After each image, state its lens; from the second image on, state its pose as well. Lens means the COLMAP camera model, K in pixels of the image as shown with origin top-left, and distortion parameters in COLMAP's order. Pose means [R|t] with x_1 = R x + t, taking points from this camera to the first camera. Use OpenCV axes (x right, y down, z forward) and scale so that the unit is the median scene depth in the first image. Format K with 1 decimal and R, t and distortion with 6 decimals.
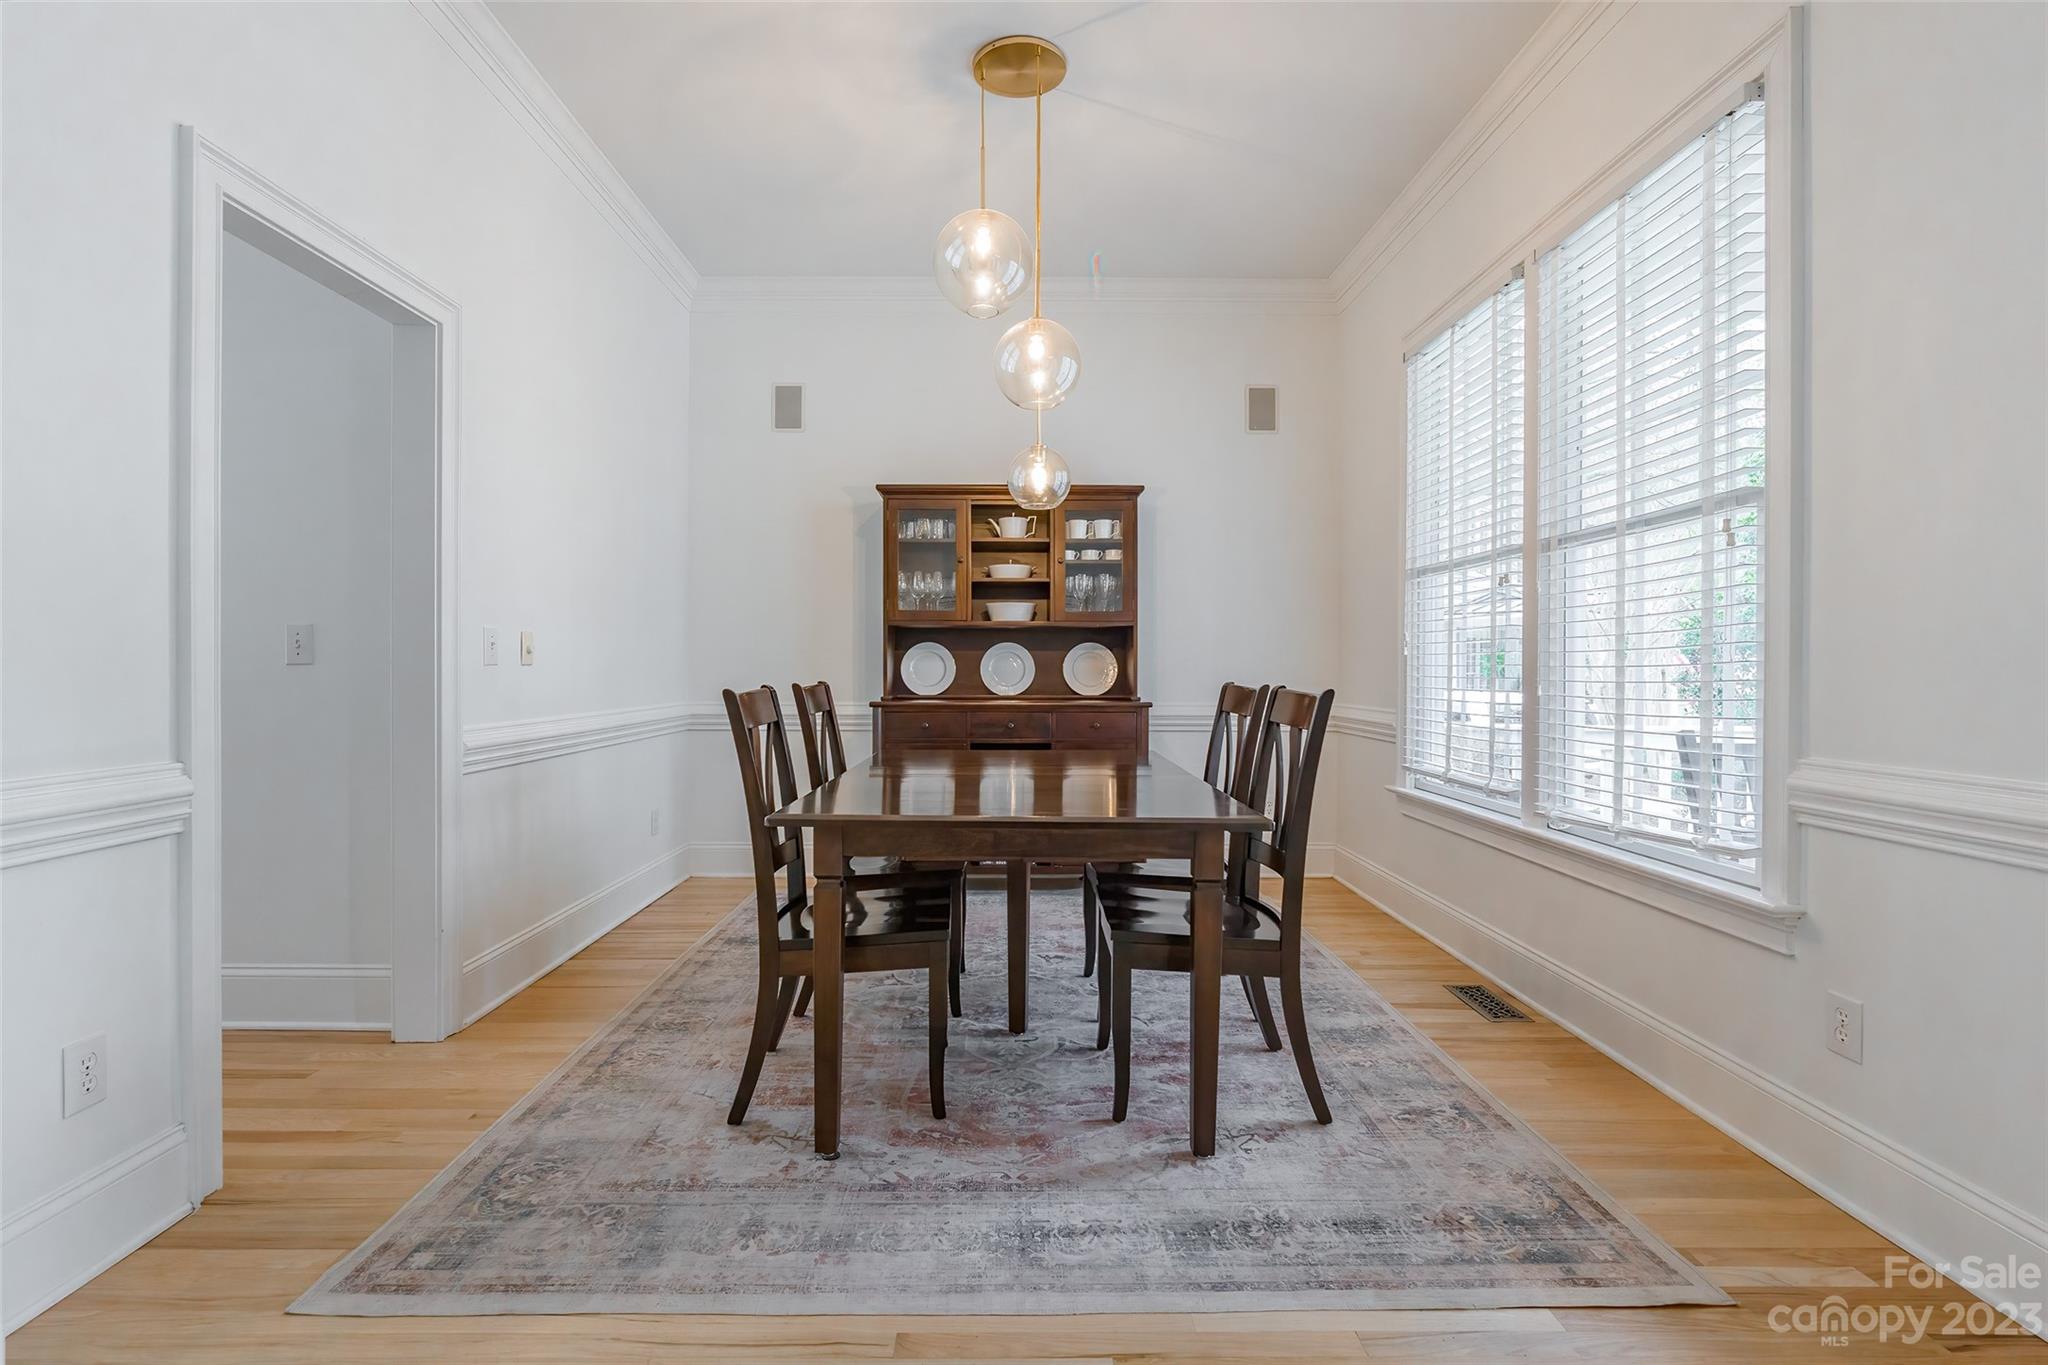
lens RADIAL K [[951.3, 0, 1024.1], [0, 951.3, 653.4], [0, 0, 1]] dist [-0.001101, -0.000608]
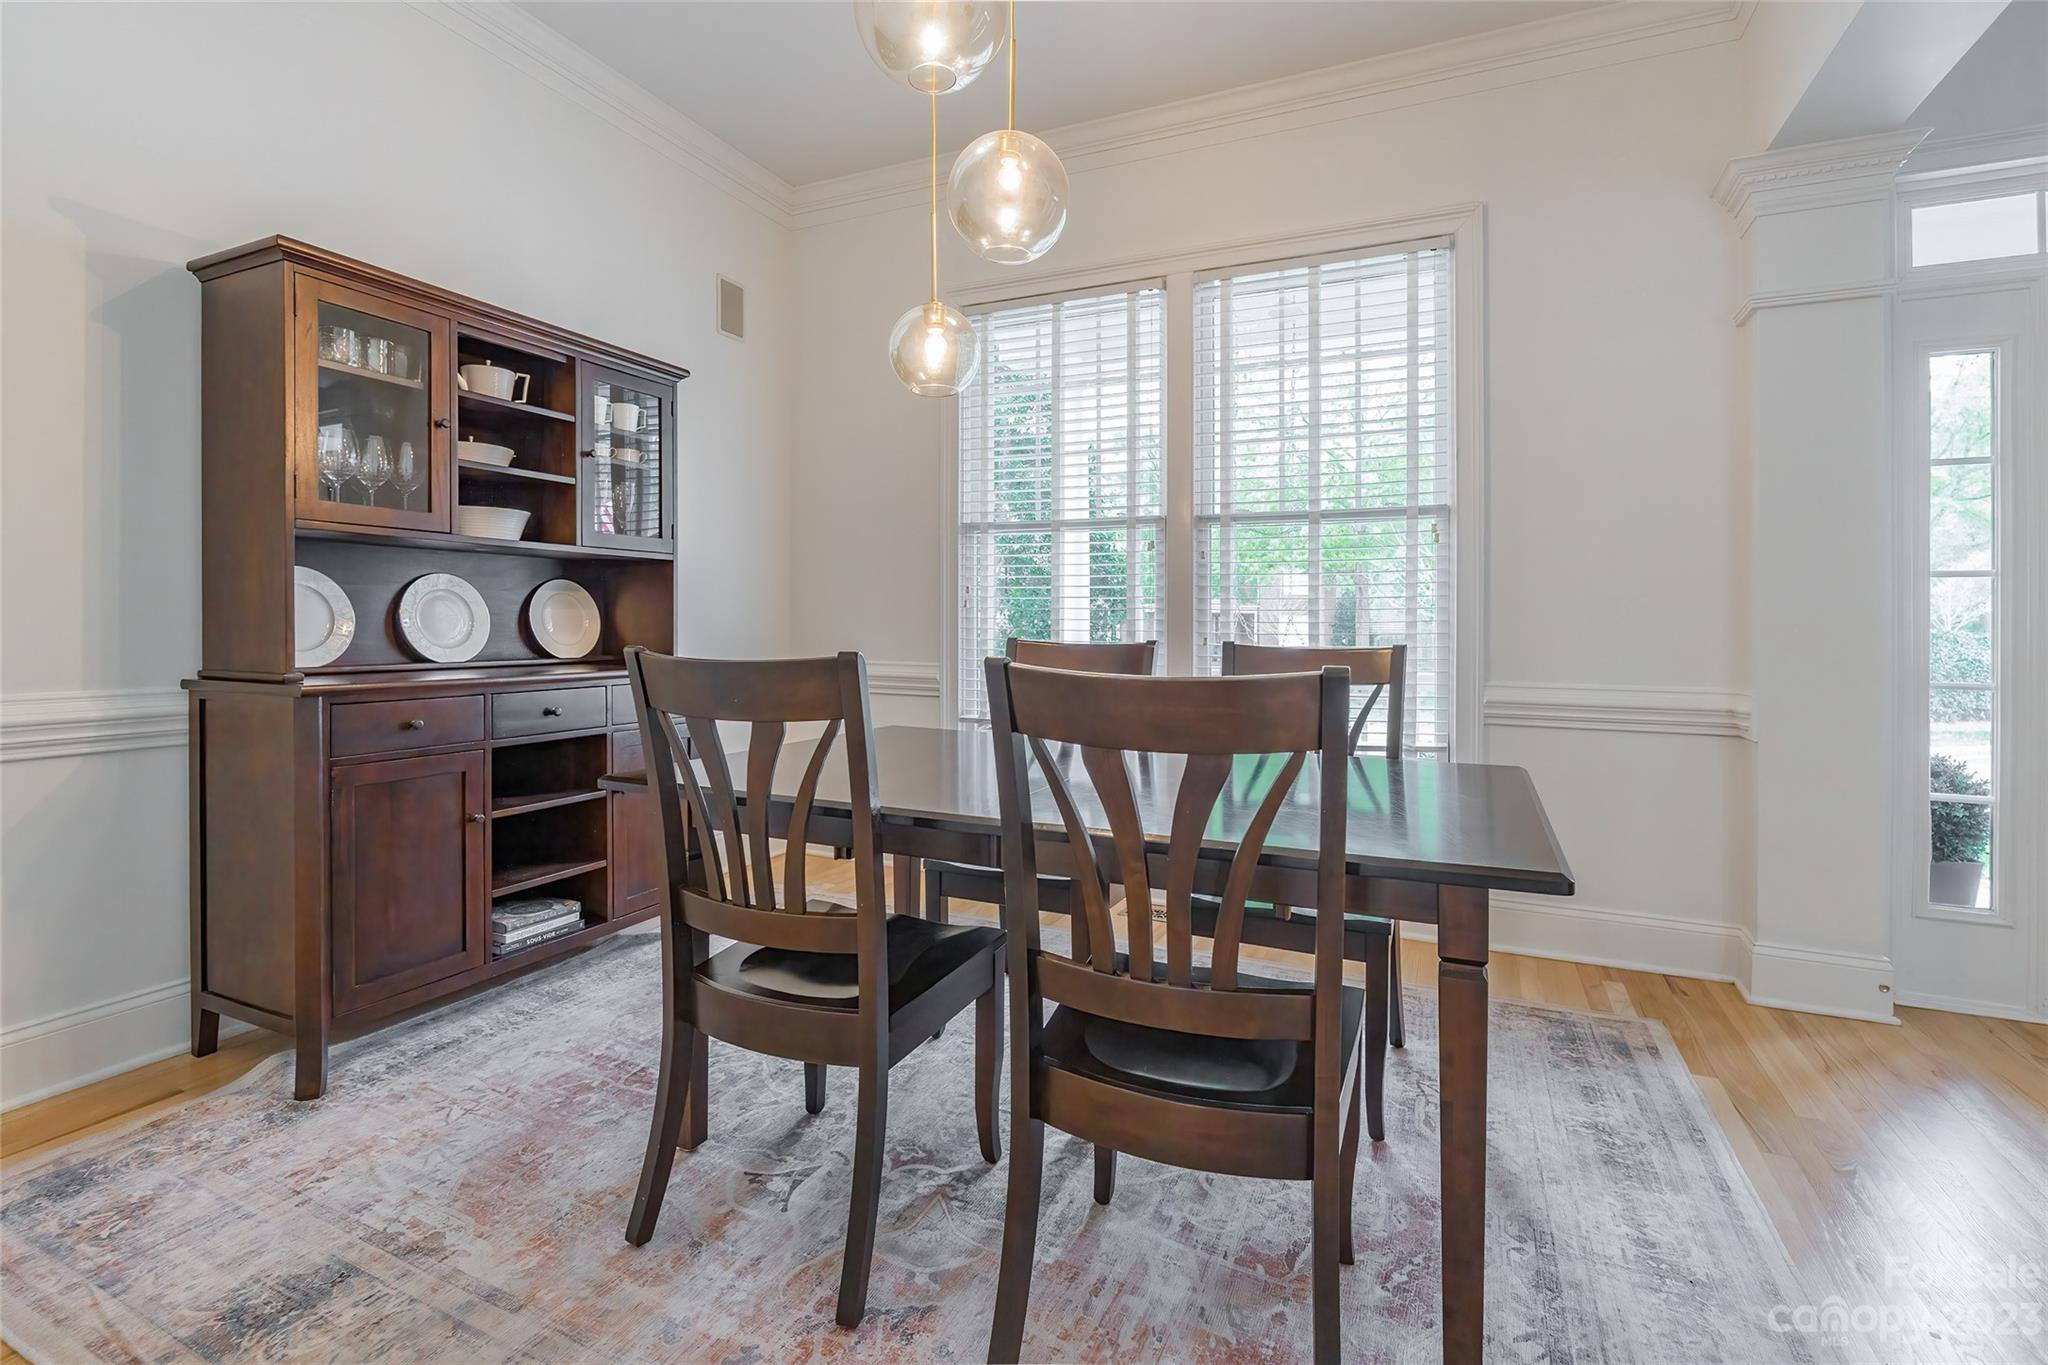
lens RADIAL K [[929.3, 0, 1020.8], [0, 929.3, 609.4], [0, 0, 1]] dist [-0.002934, -0.000466]
pose [[0.440495, 0.013951, 0.897647, -0.822244], [-0.022133, 0.999744, -0.004677, 0.011388], [-0.897482, -0.017808, 0.440691, 0.922178]]
